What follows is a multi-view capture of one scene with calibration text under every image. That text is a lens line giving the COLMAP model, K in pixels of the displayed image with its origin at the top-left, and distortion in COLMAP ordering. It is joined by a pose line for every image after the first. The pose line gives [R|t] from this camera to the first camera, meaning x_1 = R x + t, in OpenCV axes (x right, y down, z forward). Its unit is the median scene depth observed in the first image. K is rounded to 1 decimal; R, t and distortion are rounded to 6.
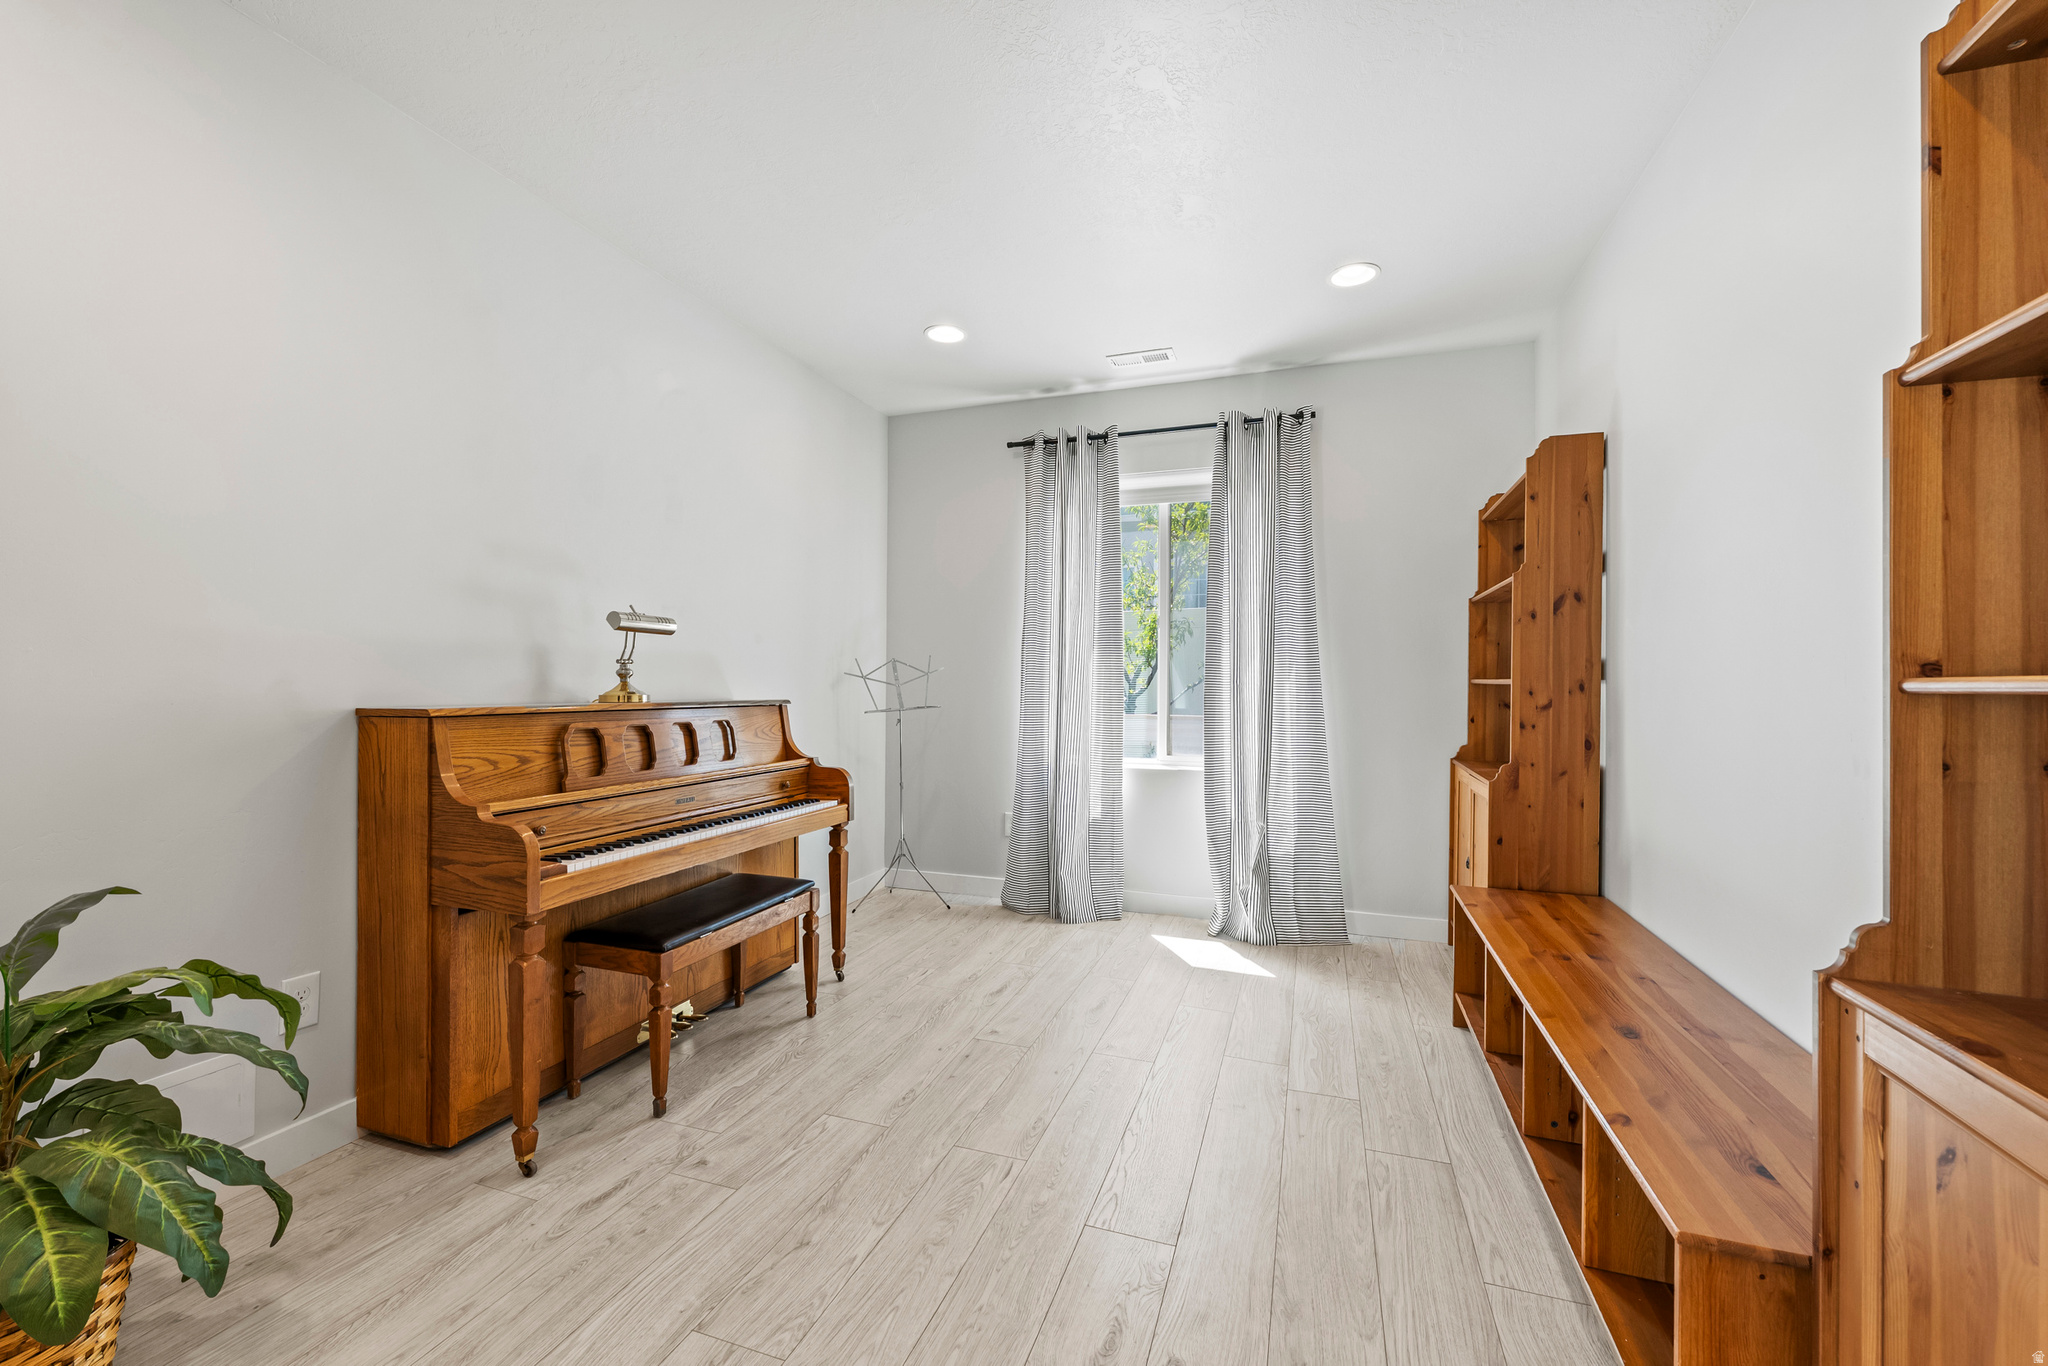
lens RADIAL K [[838.3, 0, 1036.0], [0, 838.3, 680.6], [0, 0, 1]] dist [0.003828, -0.000970]
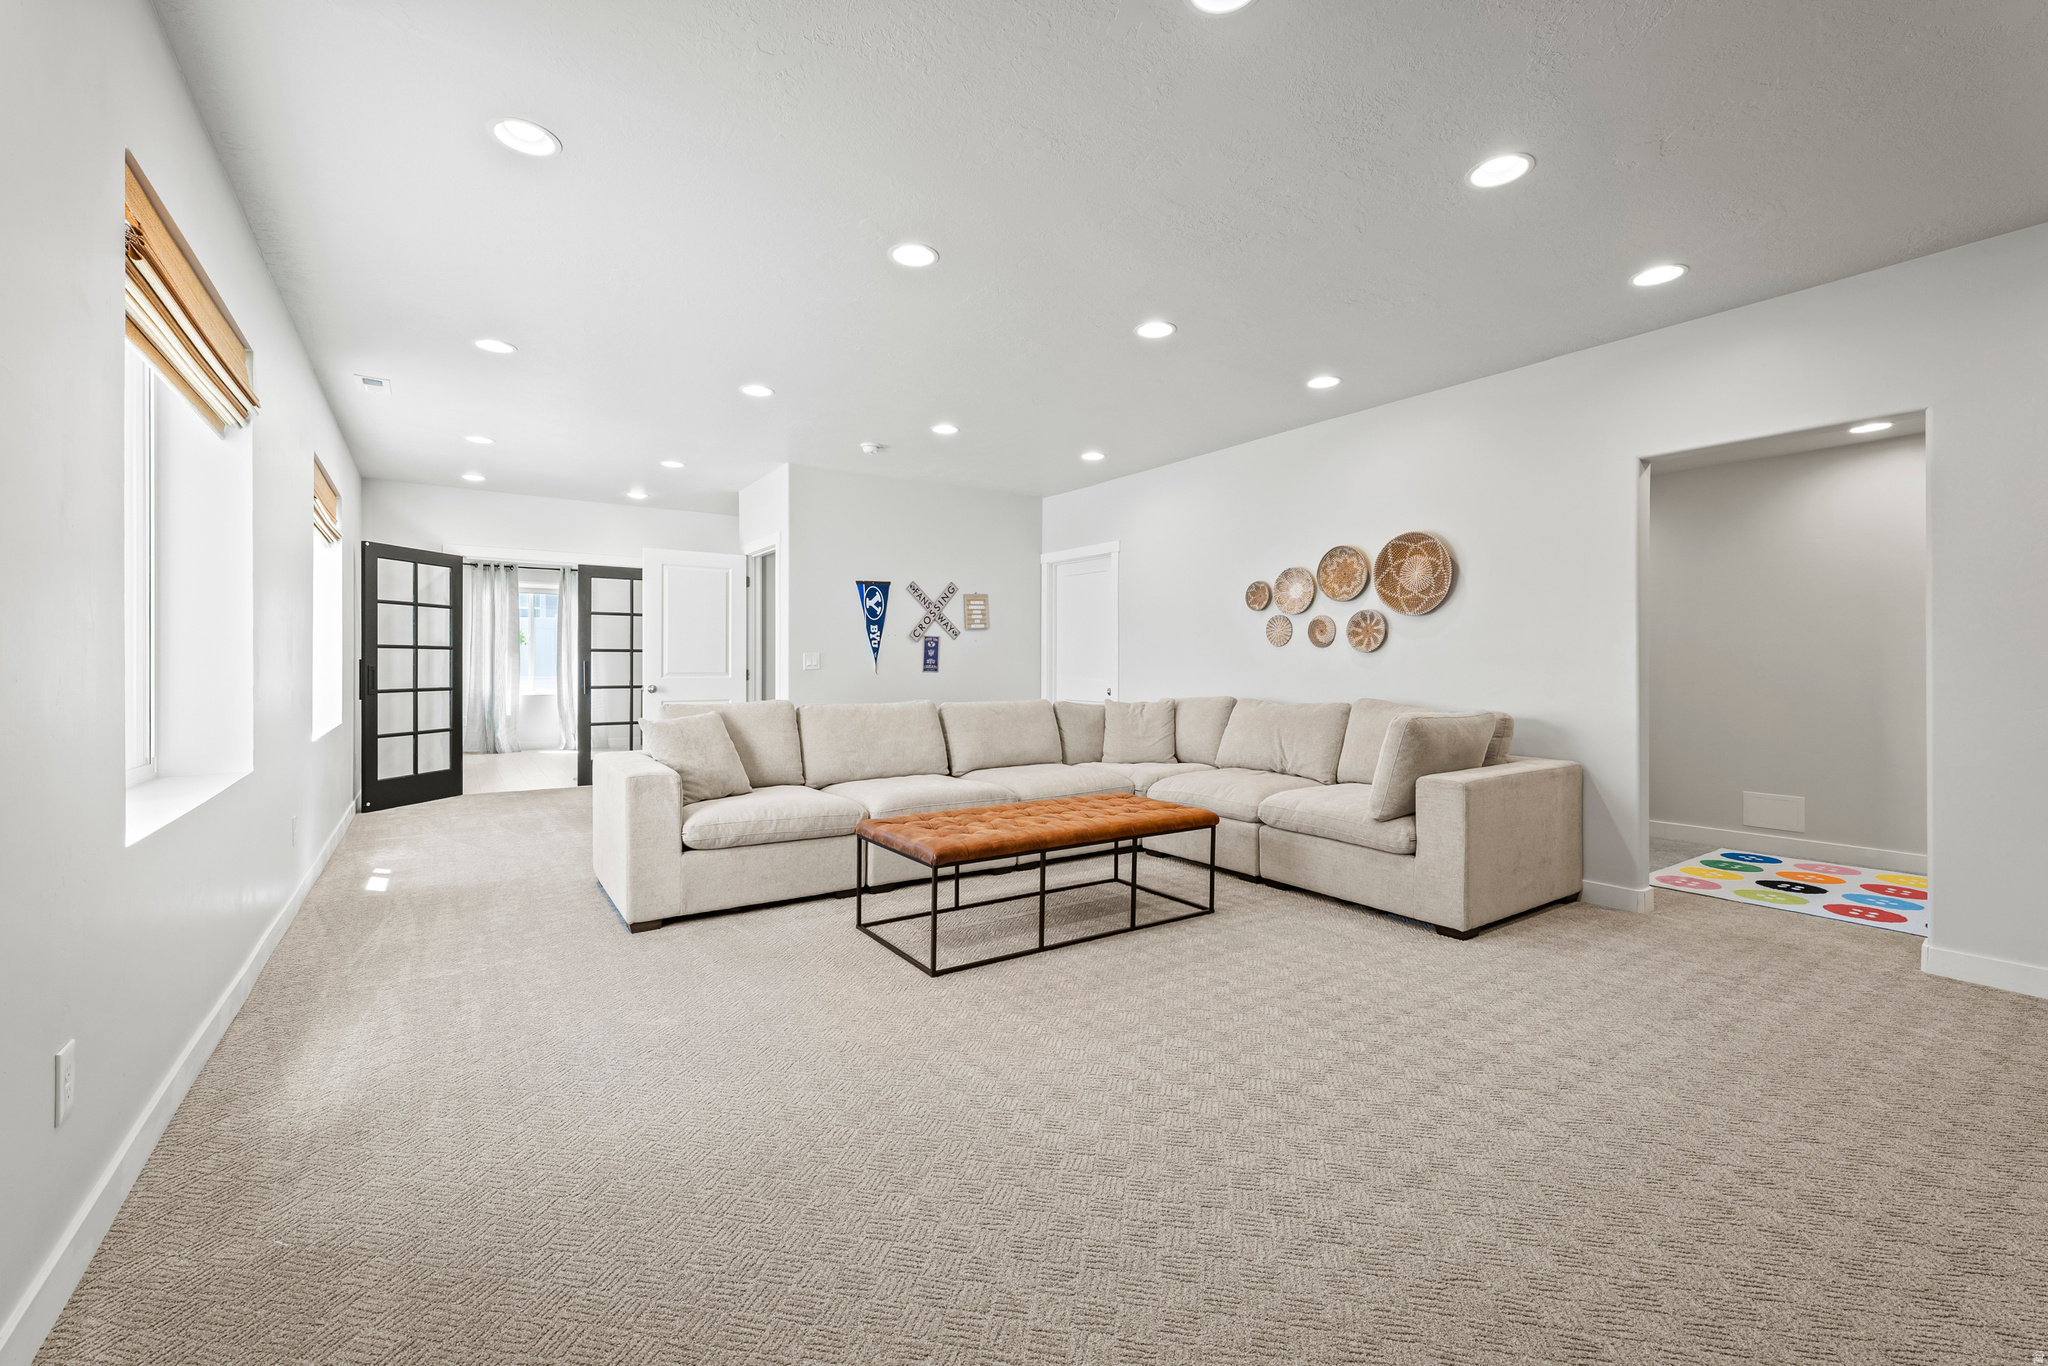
lens RADIAL K [[838.3, 0, 1022.9], [0, 838.3, 673.1], [0, 0, 1]] dist [0.003828, -0.000970]
pose [[0.599568, -0.010646, 0.800253, -1.171491], [0.003391, 0.999936, 0.010762, 0.017052], [-0.800317, -0.003739, 0.599566, -2.027529]]
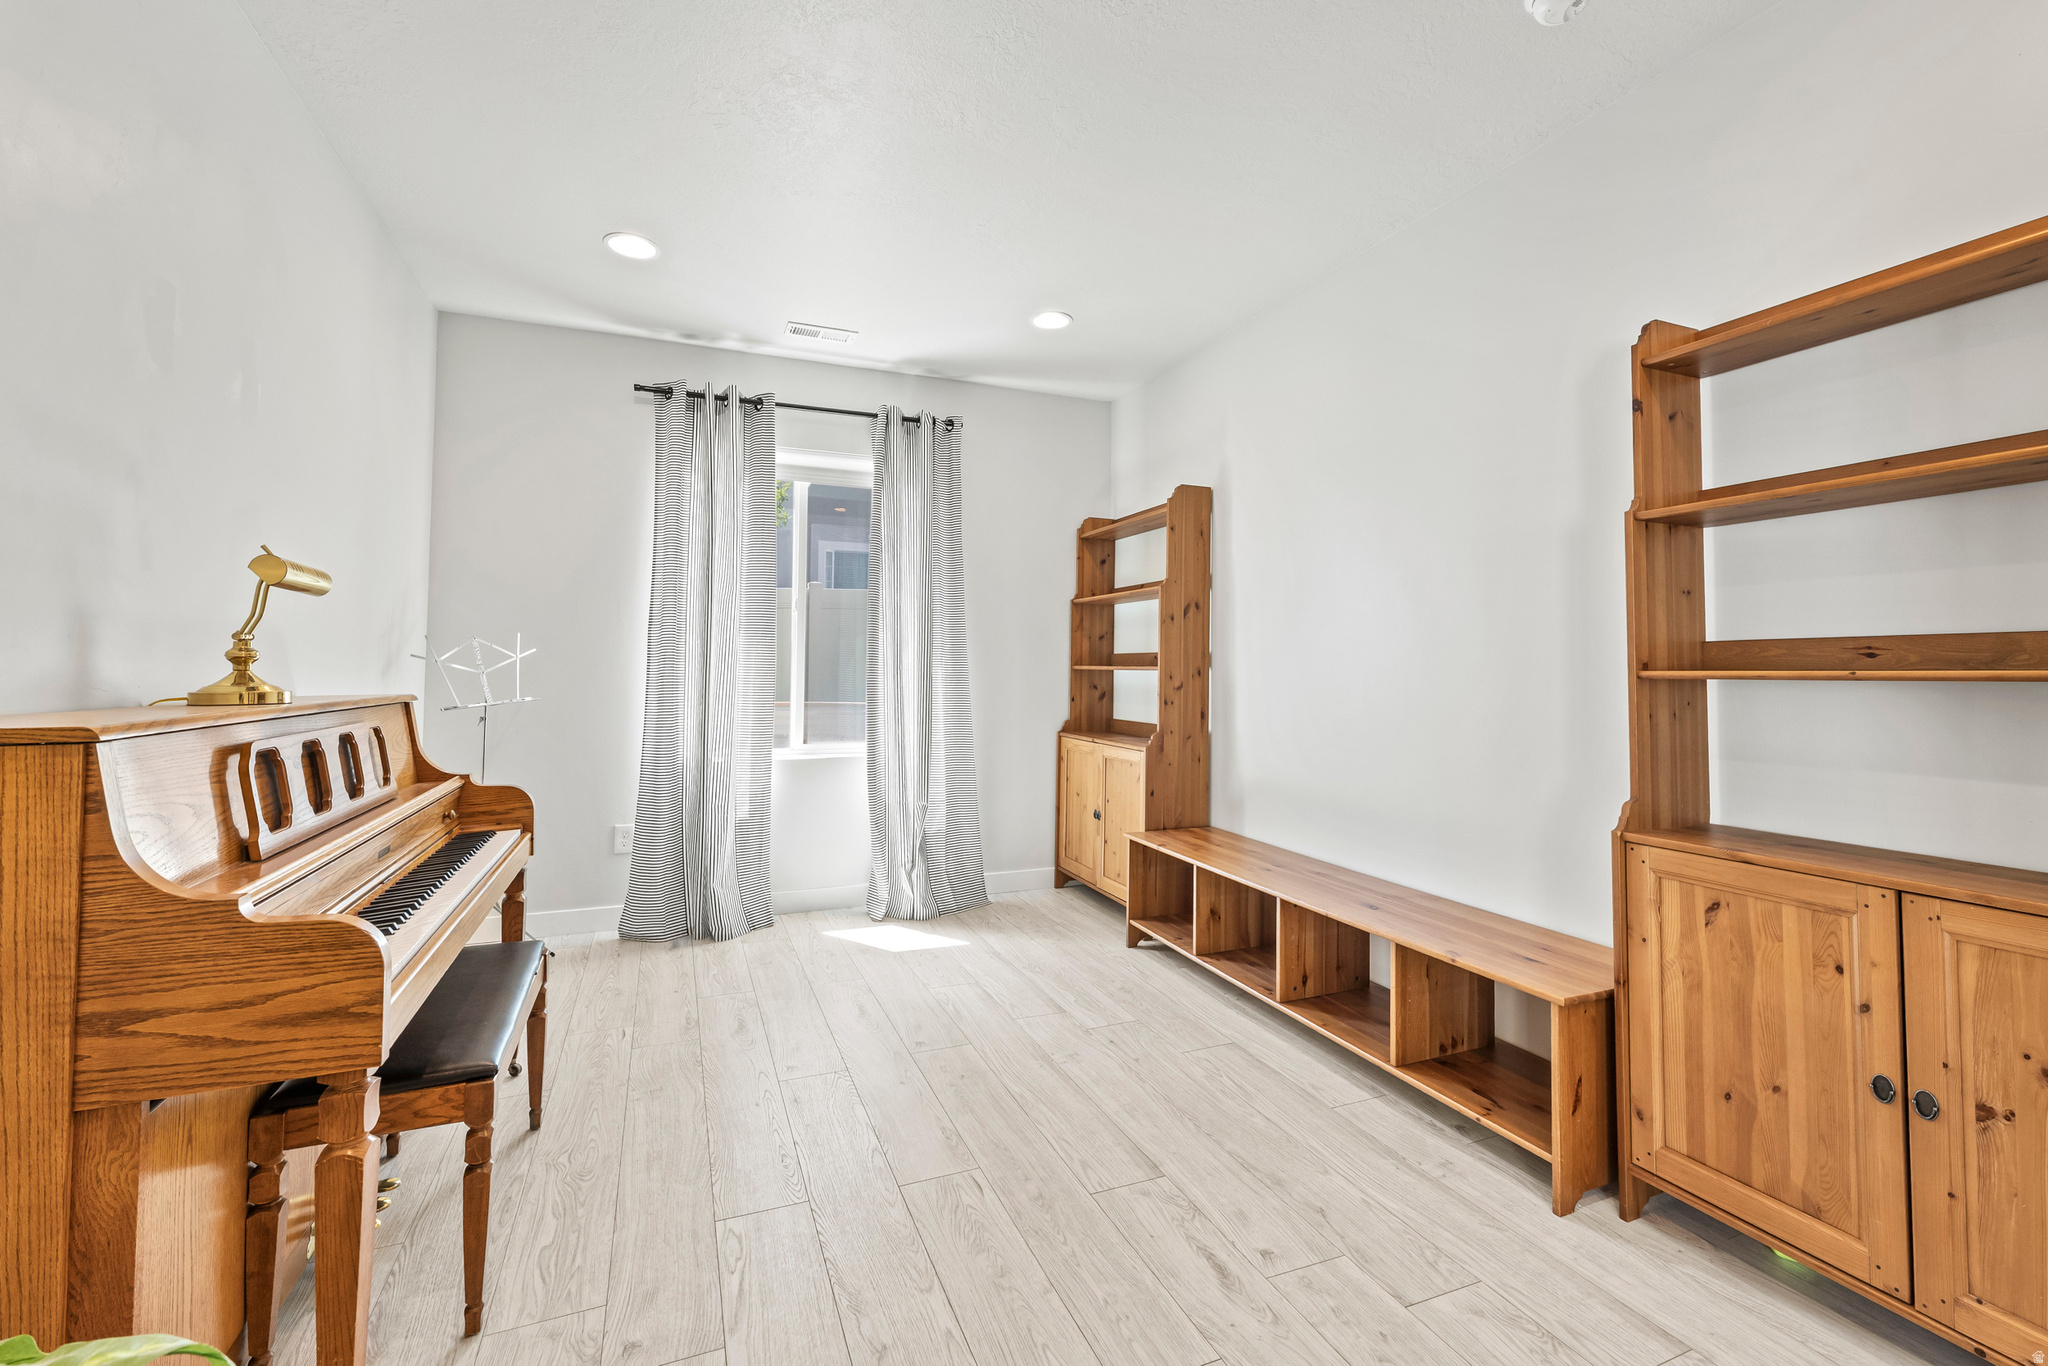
lens RADIAL K [[838.3, 0, 1027.8], [0, 838.3, 645.3], [0, 0, 1]] dist [0.003828, -0.000970]
pose [[0.751579, 0.017523, 0.659410, -0.336946], [-0.002684, 0.999720, -0.023506, -0.002669], [-0.659638, 0.015897, 0.751416, 0.125820]]
